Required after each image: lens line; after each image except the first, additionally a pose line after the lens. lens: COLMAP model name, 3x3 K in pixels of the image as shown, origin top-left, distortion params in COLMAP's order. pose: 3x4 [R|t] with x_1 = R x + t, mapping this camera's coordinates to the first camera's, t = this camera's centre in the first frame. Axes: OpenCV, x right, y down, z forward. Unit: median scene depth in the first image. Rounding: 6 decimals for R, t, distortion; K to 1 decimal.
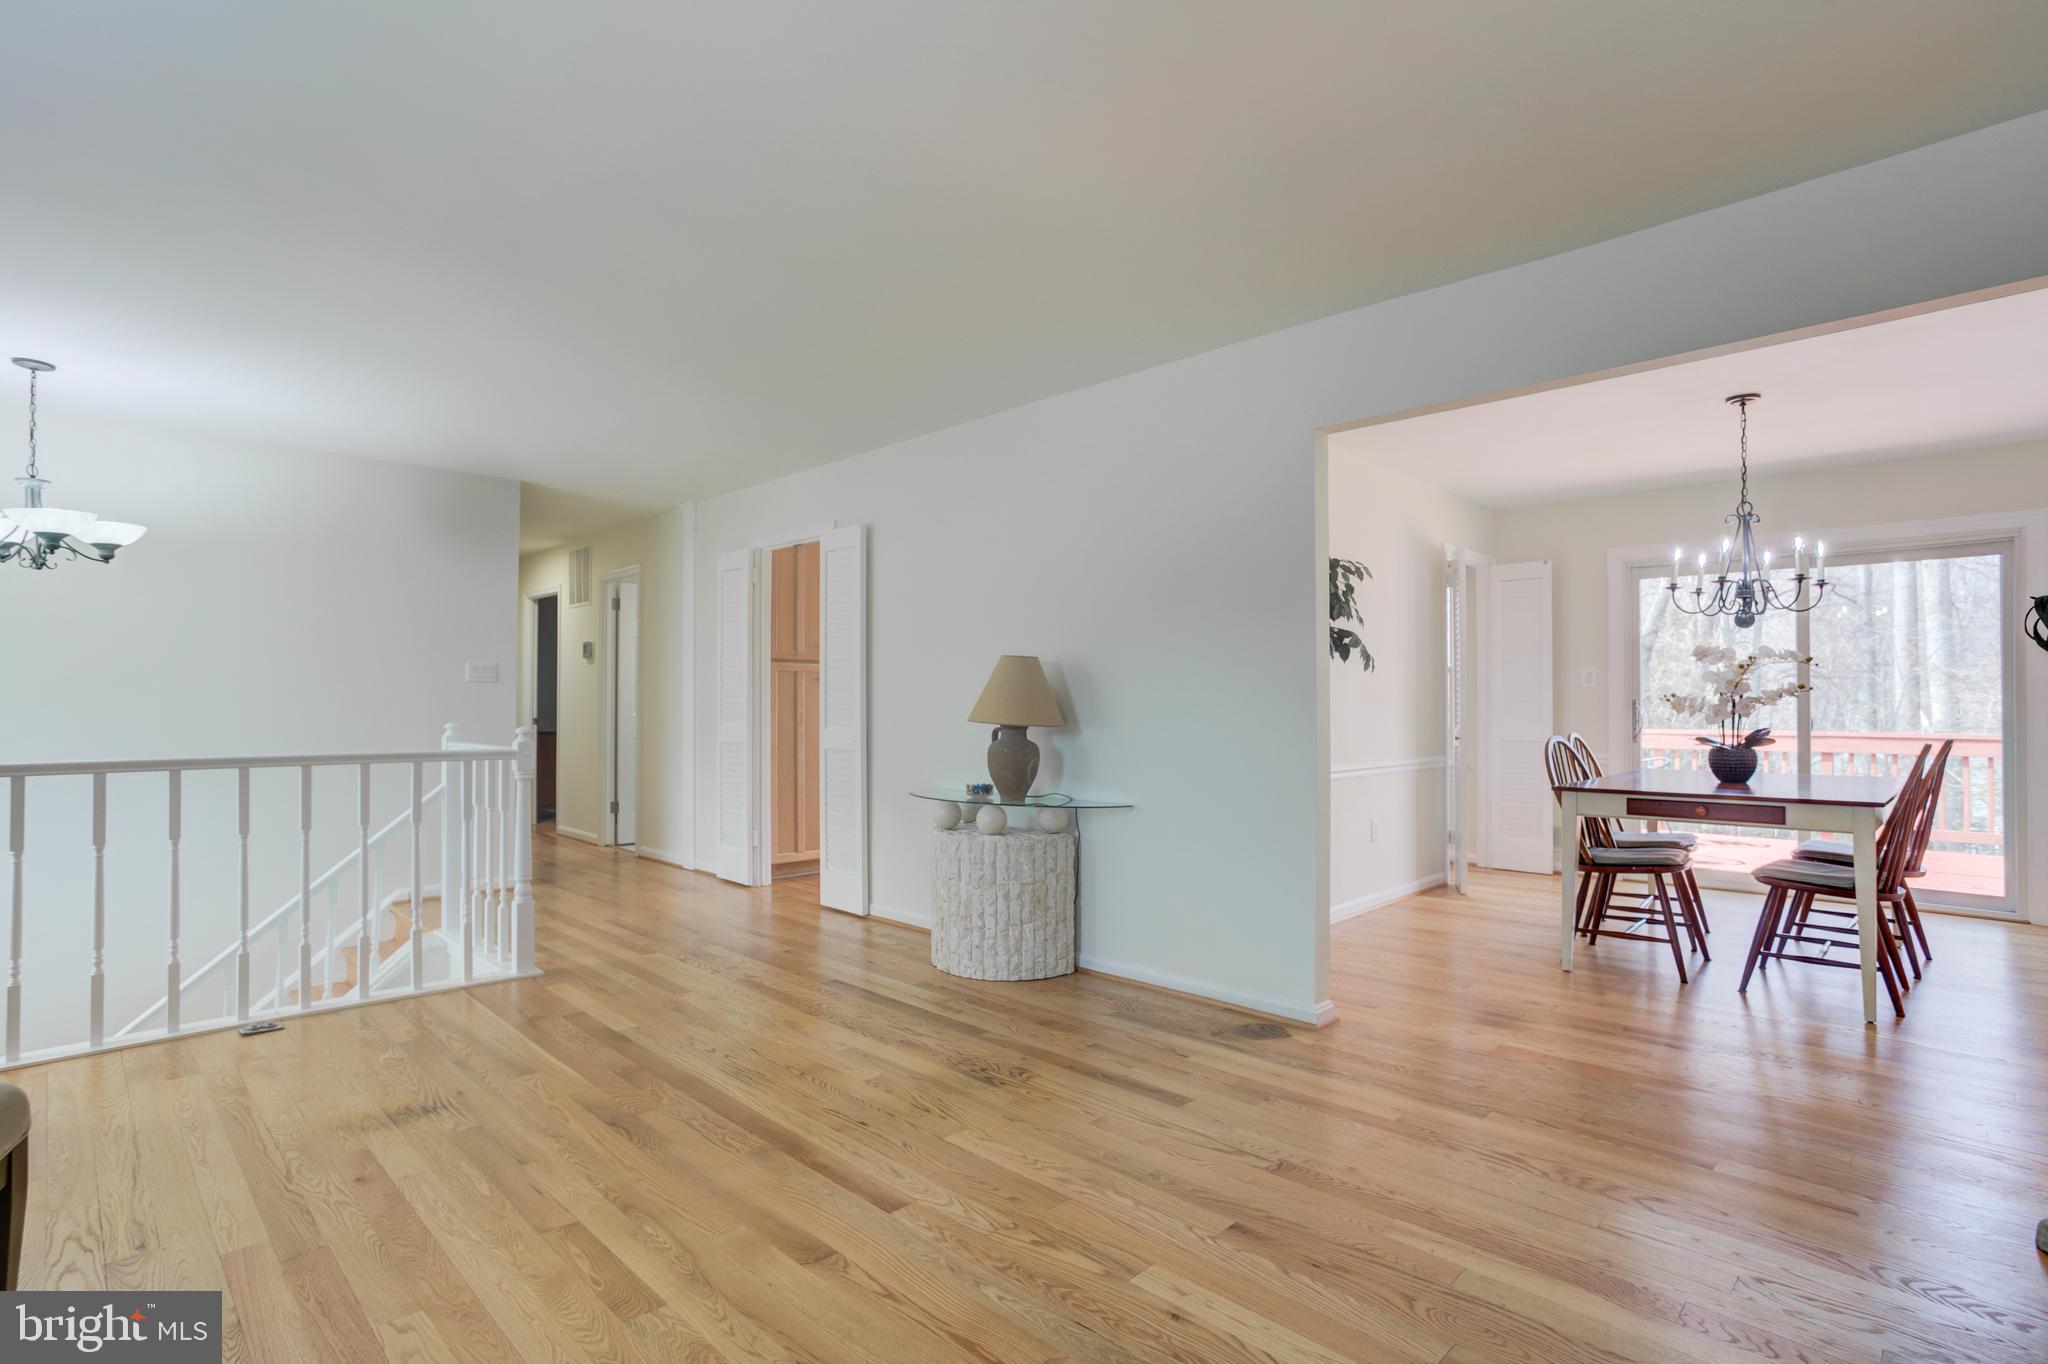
lens RADIAL K [[1012.7, 0, 1009.8], [0, 1012.7, 691.0], [0, 0, 1]] dist [-0.054434, 0.022219]
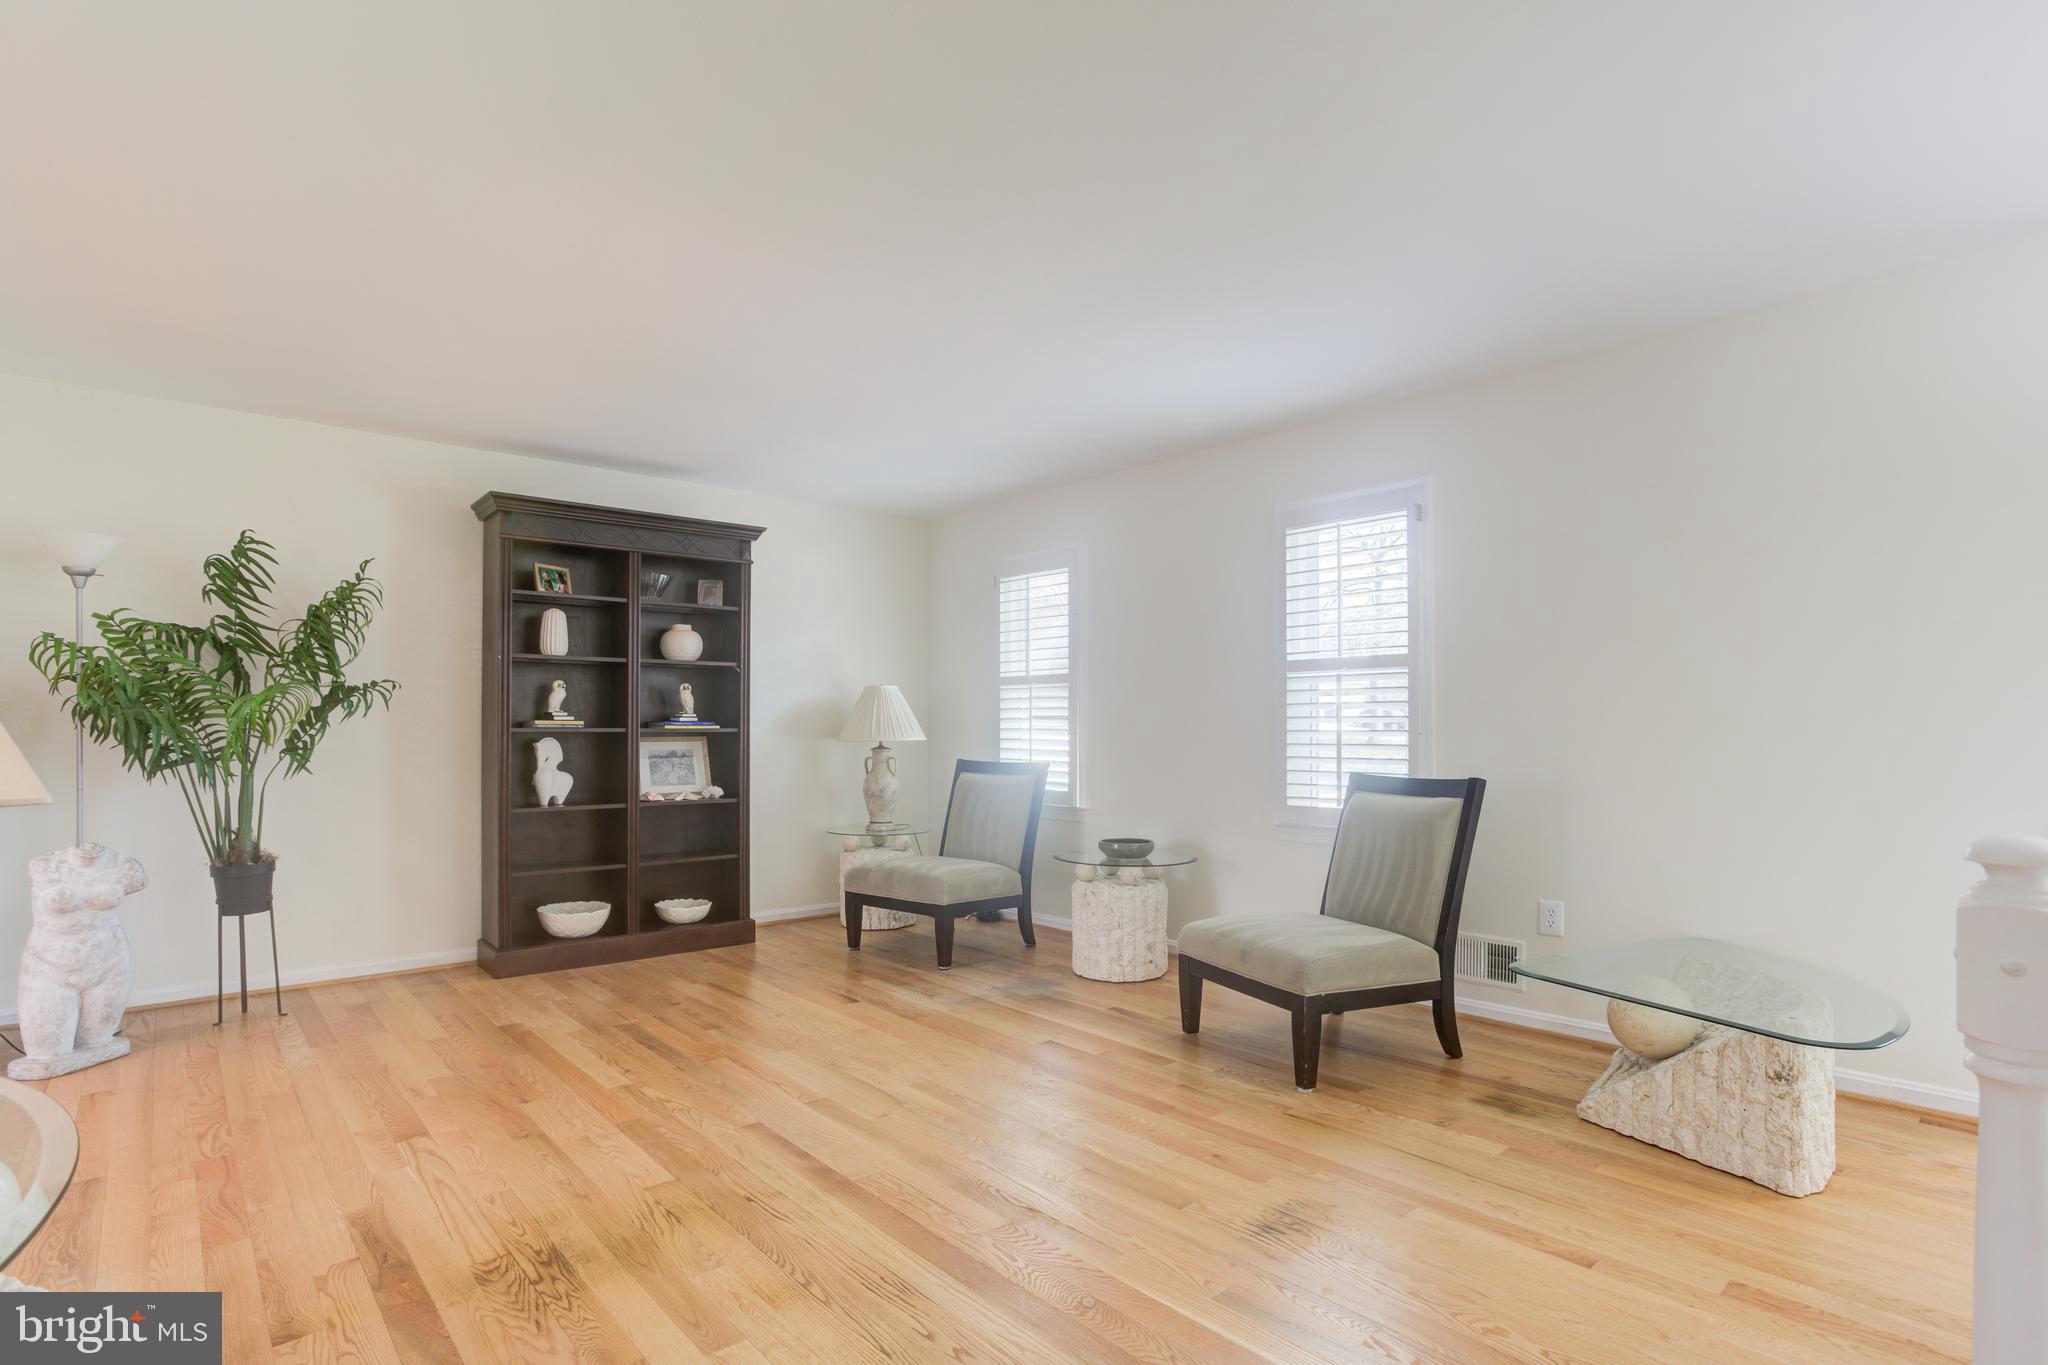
lens RADIAL K [[1012.7, 0, 1009.8], [0, 1012.7, 691.5], [0, 0, 1]] dist [-0.054434, 0.022219]
pose [[-0.997736, 0.002712, 0.067204, -0.290703], [-0.000365, 0.998954, -0.045725, 0.013002], [-0.067258, -0.045646, -0.996691, 1.252362]]
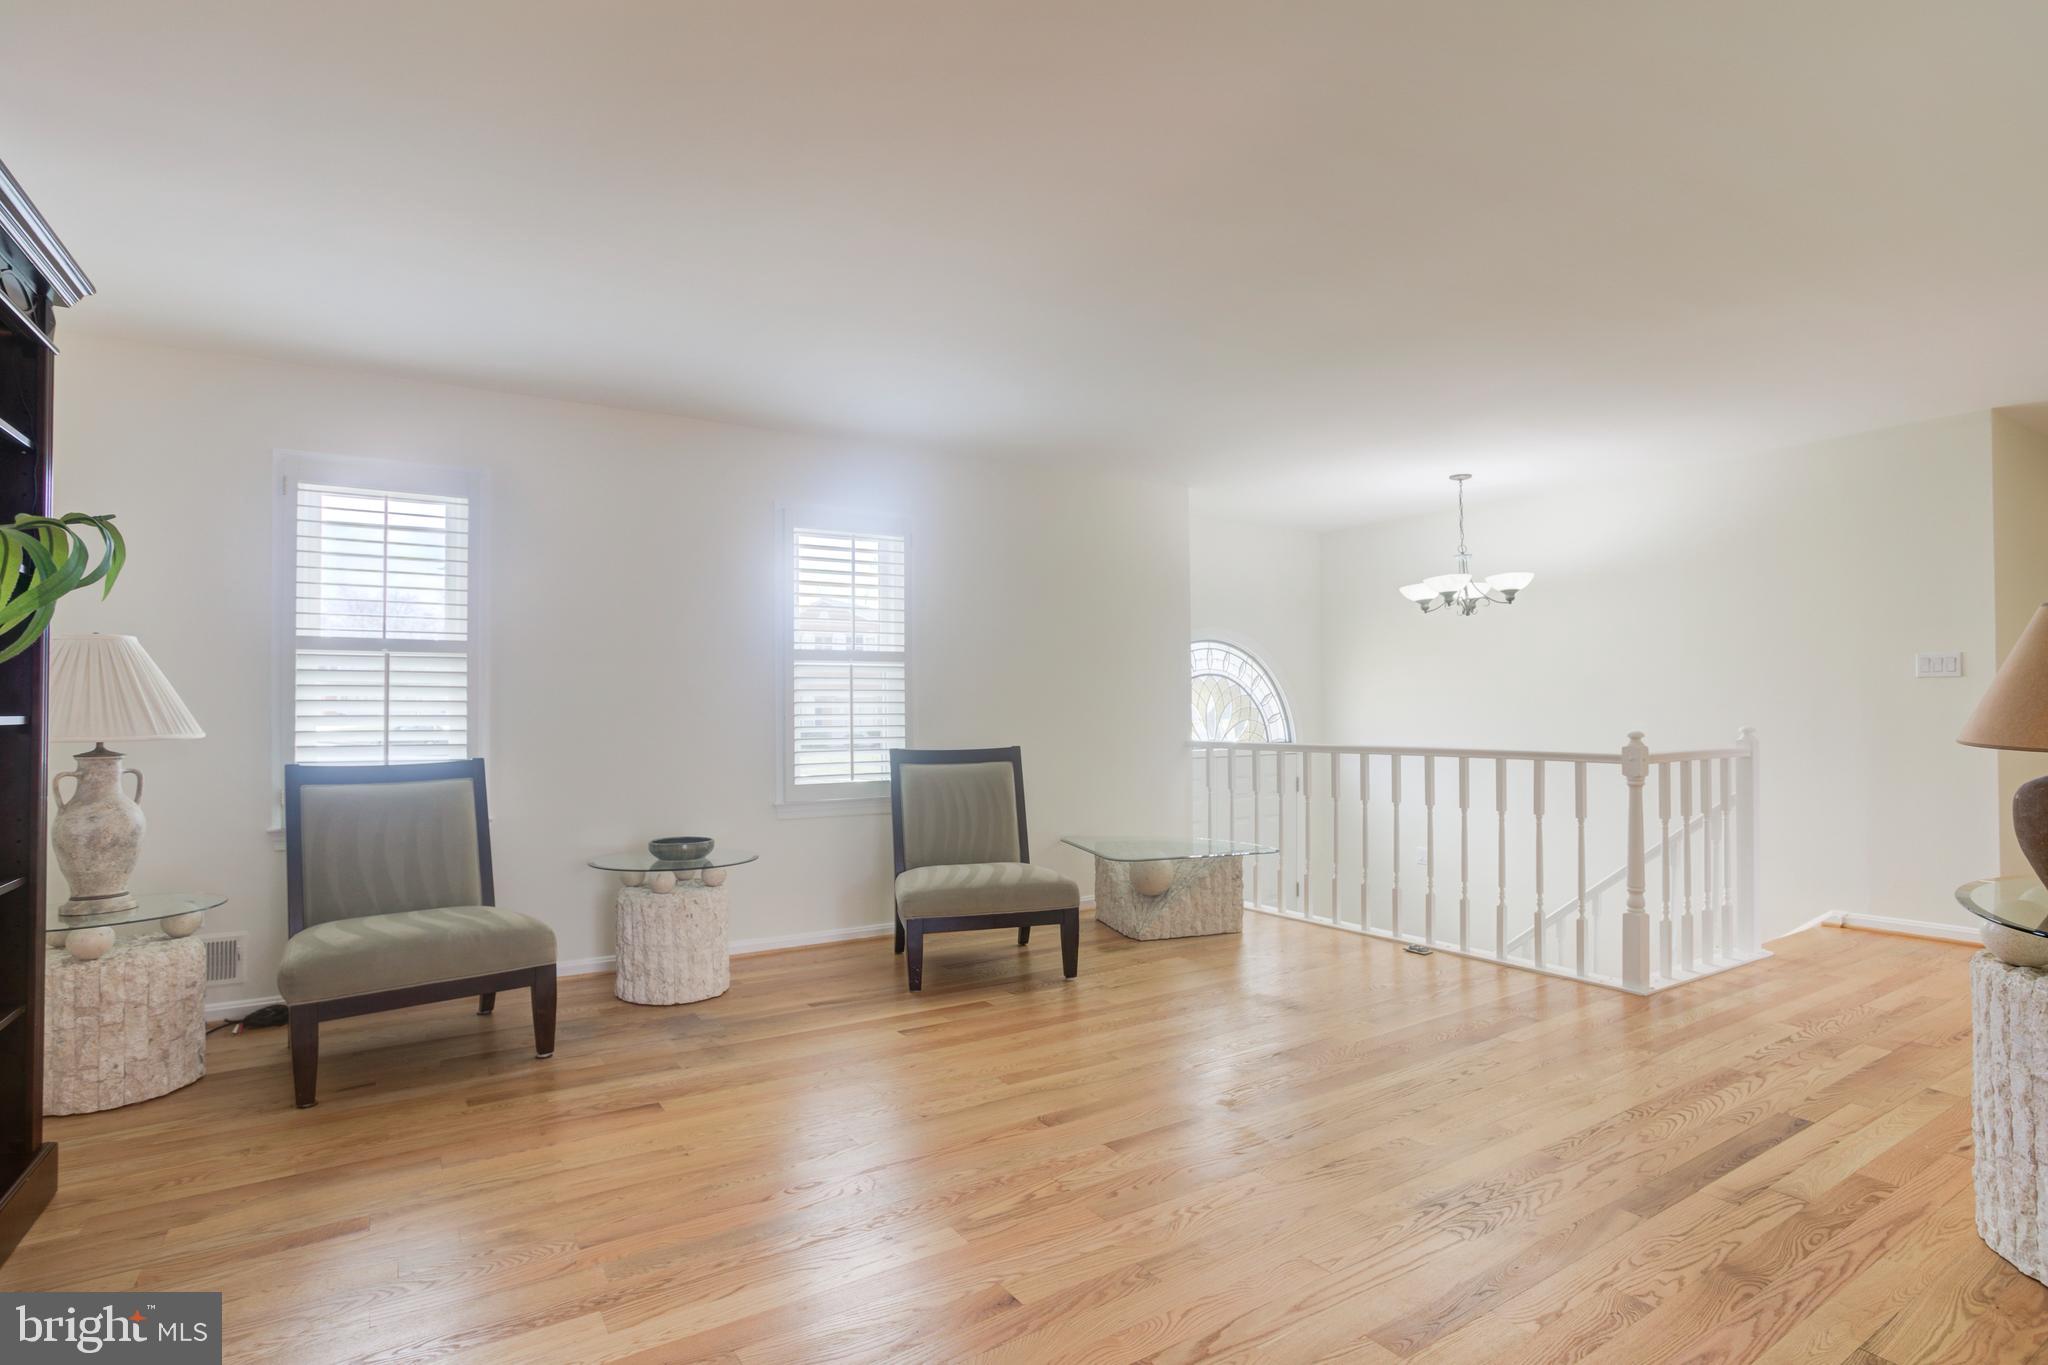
lens RADIAL K [[1012.7, 0, 1009.8], [0, 1012.7, 691.5], [0, 0, 1]] dist [-0.054434, 0.022219]
pose [[-0.222666, -0.019268, -0.974704, 0.573875], [0.018148, 0.999549, -0.023905, 0.010653], [0.974726, -0.023012, -0.222216, 0.633330]]
